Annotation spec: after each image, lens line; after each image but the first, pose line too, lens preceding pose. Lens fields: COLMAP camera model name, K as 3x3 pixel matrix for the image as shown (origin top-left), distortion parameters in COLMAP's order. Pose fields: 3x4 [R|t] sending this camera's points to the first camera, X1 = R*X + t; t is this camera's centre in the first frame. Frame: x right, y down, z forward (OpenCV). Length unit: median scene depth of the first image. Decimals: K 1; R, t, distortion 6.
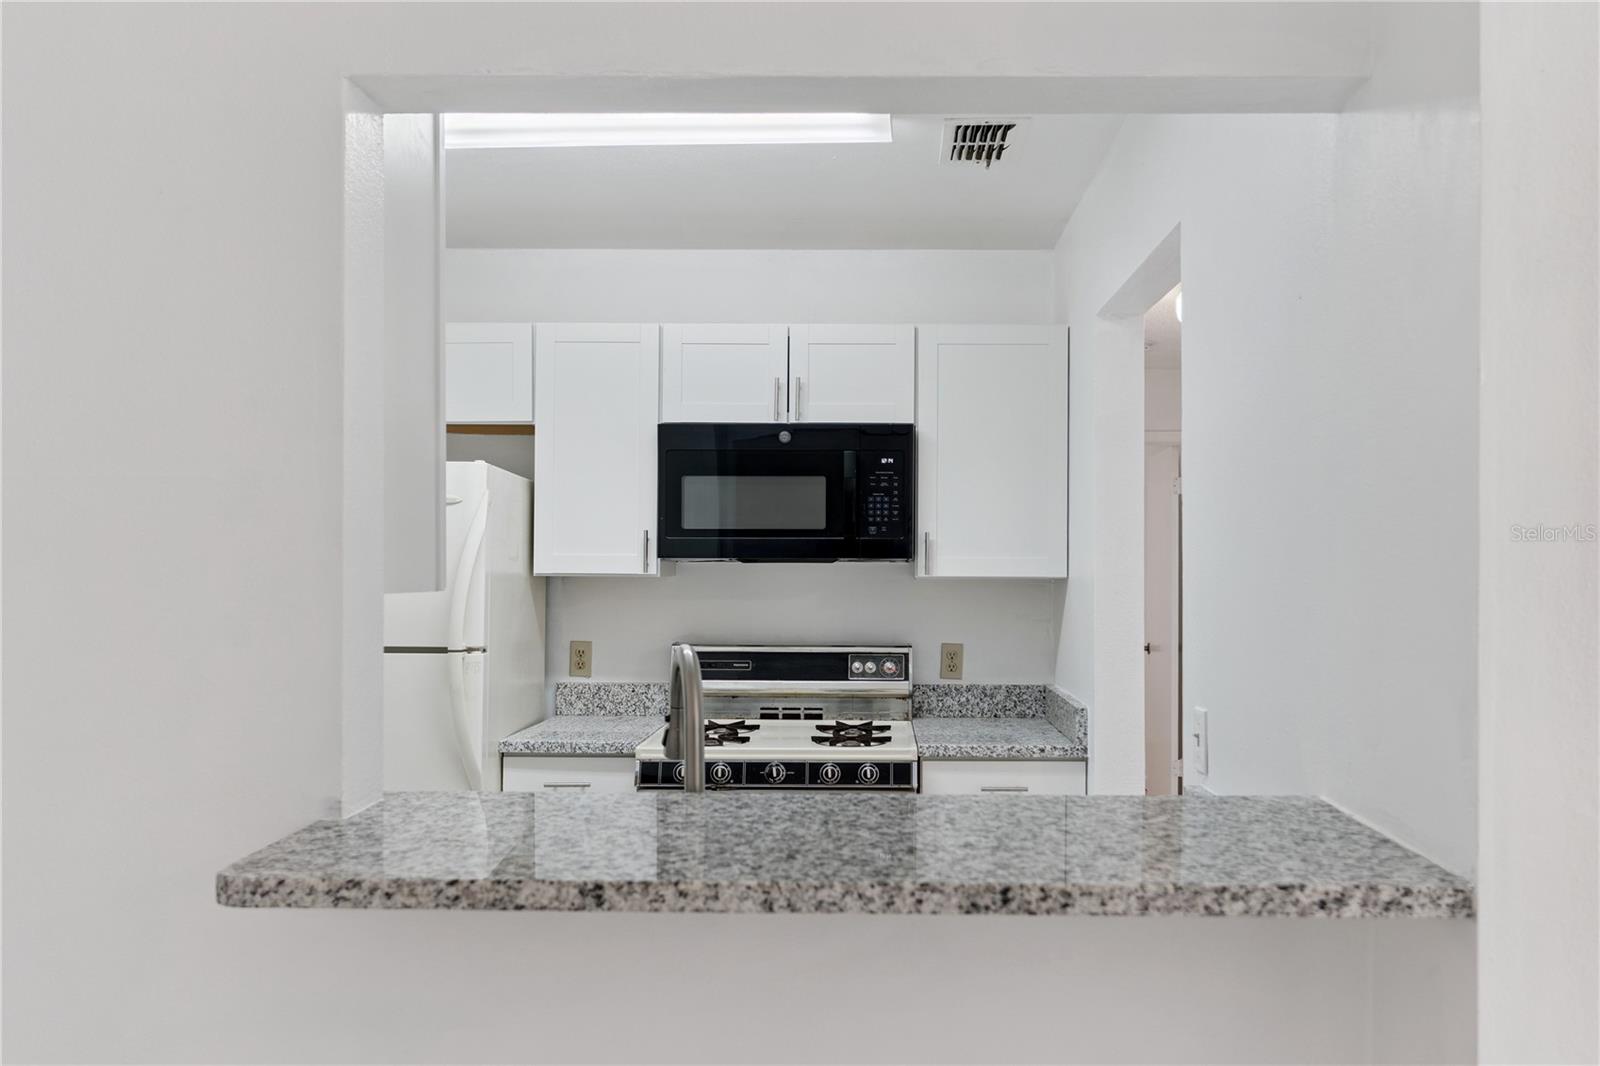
lens RADIAL K [[1419.2, 0, 800.0], [0, 1419.2, 533.0], [0, 0, 1]] dist [-0.001799, 0.003500]
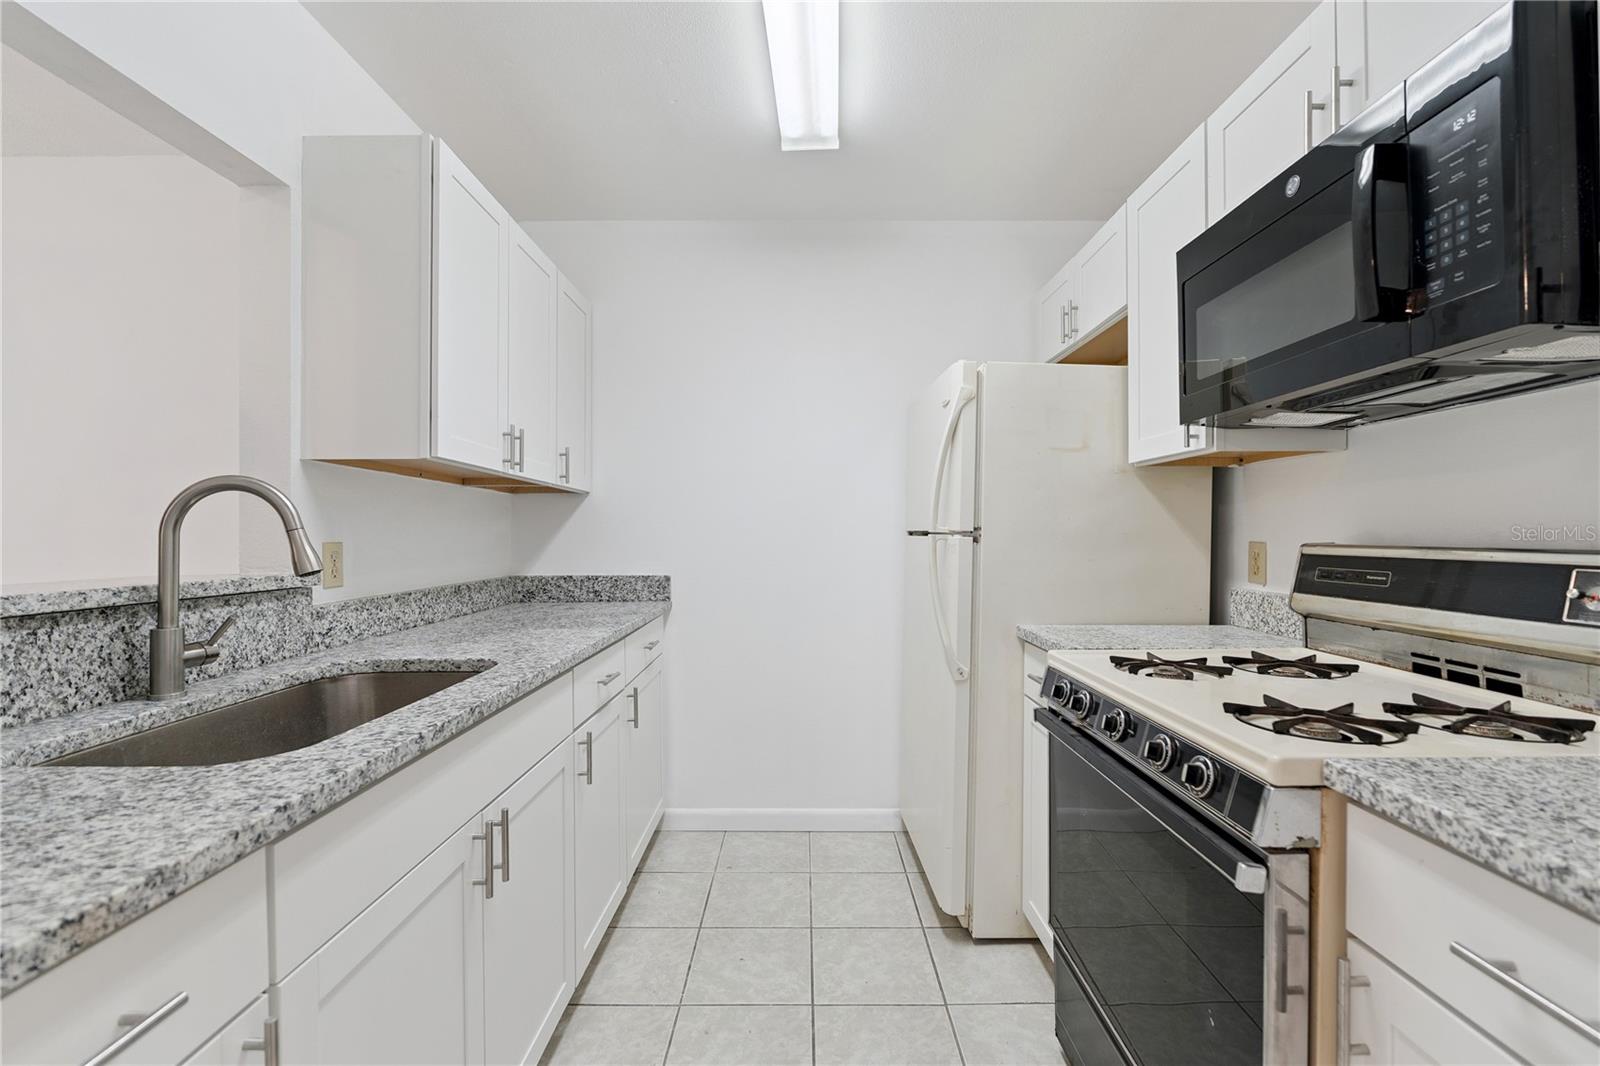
lens RADIAL K [[678.9, 0, 800.0], [0, 678.9, 533.0], [0, 0, 1]] dist [-0.001437, -0.000251]
pose [[0.003605, -0.006903, -0.999970, 0.269713], [0.015280, 0.999860, -0.006847, 0.075619], [0.999877, -0.015255, 0.003710, 0.789621]]
